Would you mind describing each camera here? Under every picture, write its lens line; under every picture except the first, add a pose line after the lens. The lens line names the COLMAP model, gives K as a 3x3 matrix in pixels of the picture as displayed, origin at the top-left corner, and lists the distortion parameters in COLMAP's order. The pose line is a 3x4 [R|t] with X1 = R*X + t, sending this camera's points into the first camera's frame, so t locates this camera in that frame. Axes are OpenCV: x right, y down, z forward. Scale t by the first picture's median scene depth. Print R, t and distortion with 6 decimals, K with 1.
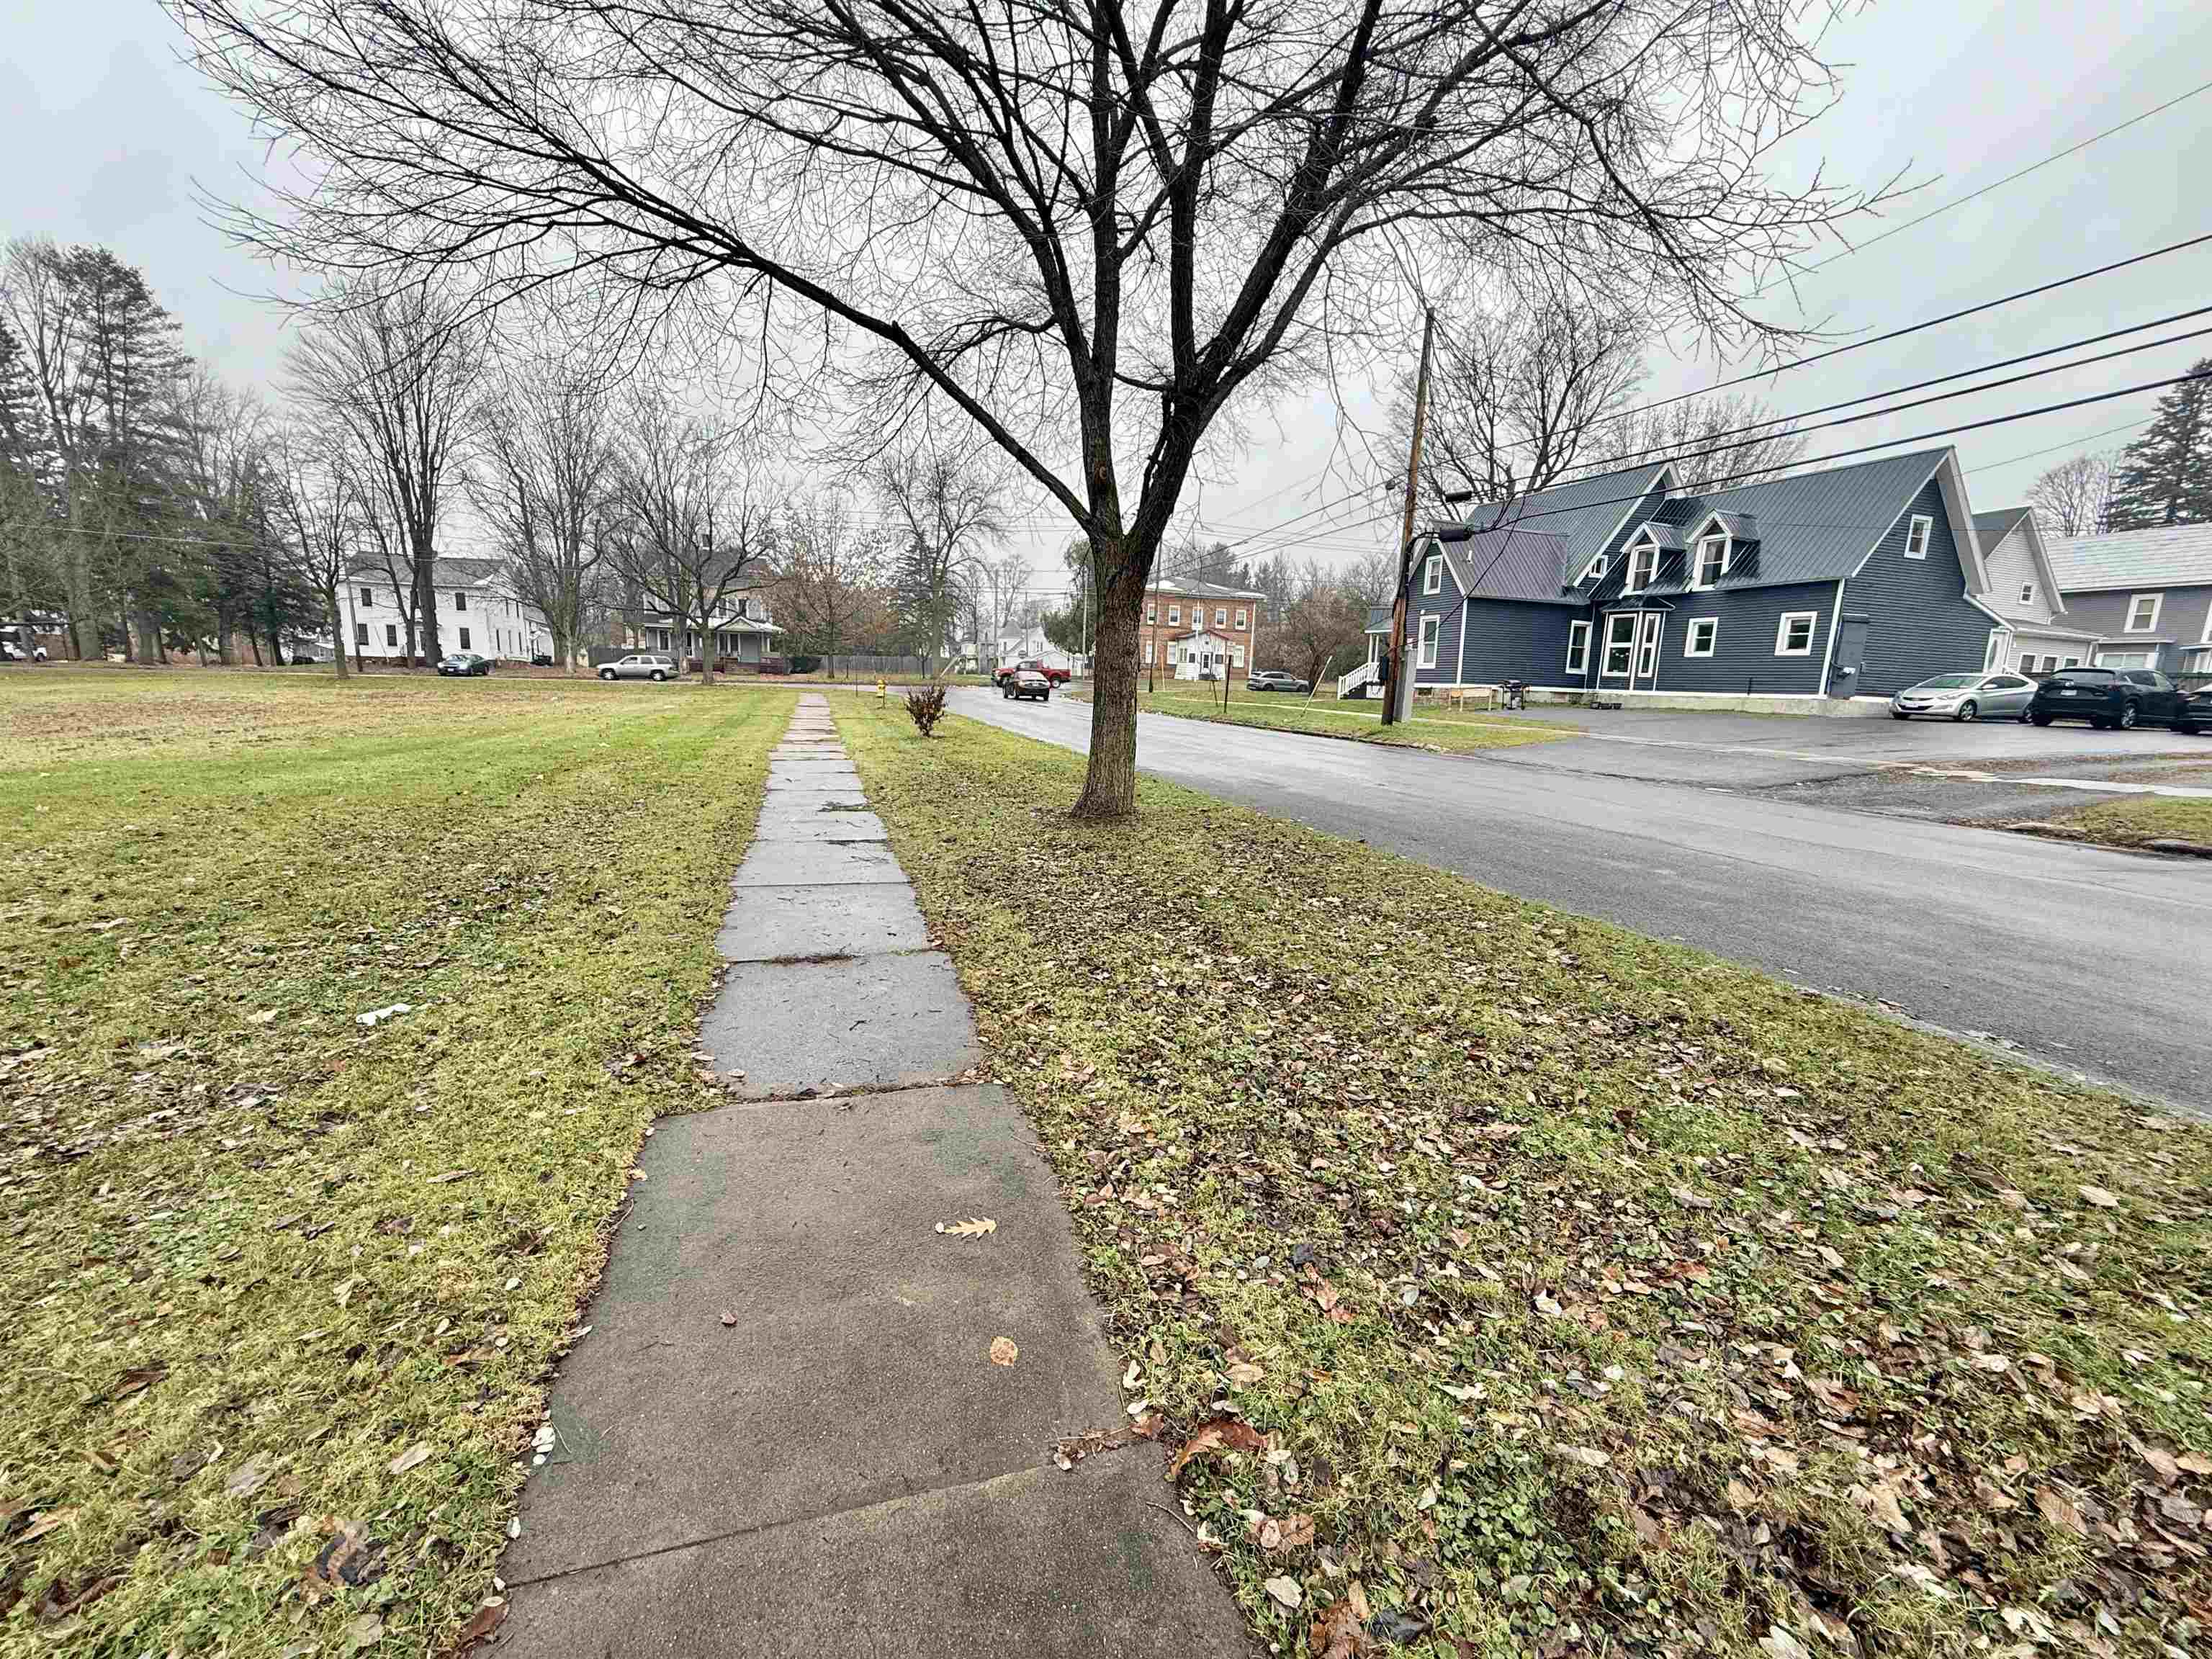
lens RADIAL K [[885.6, 0, 1103.2], [0, 885.6, 830.9], [0, 0, 1]] dist [-0.001279, 0.000444]
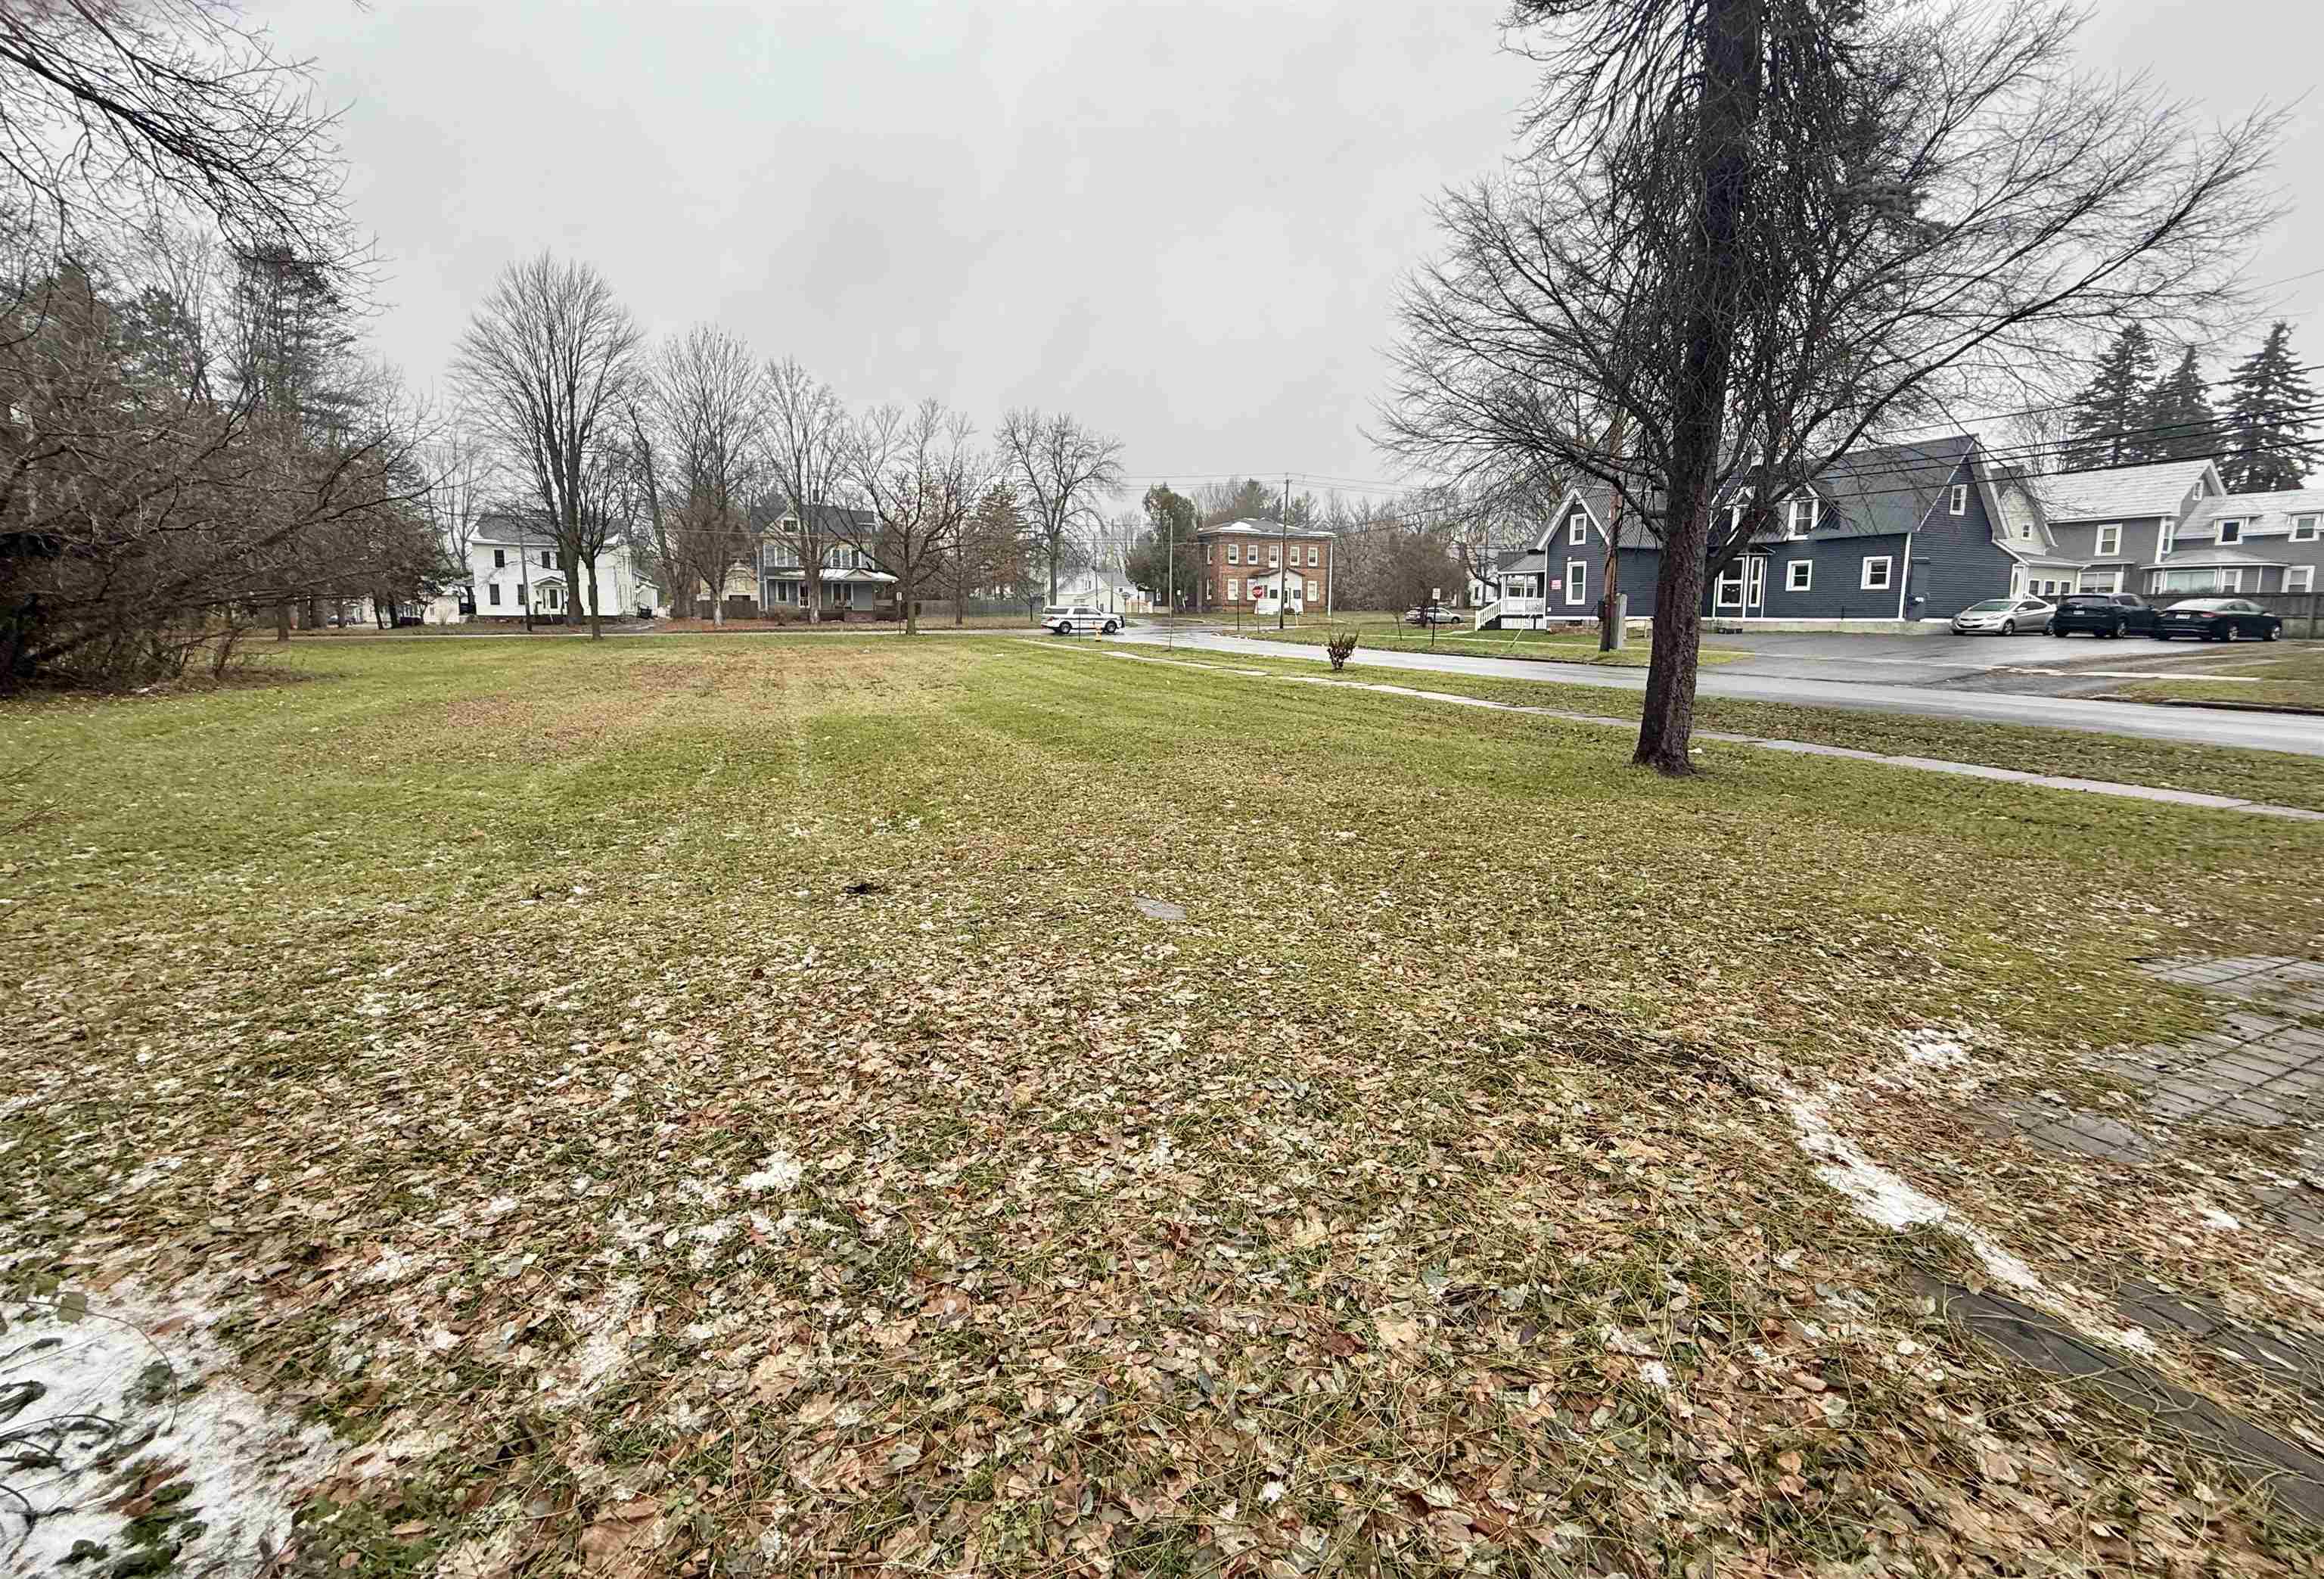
lens RADIAL K [[925.9, 0, 1157.6], [0, 925.9, 715.0], [0, 0, 1]] dist [0.000516, -0.000149]
pose [[0.997020, -0.036011, 0.068216, -0.325688], [0.039935, 0.997571, -0.057065, 0.020500], [-0.065995, 0.059619, 0.996037, -0.244405]]
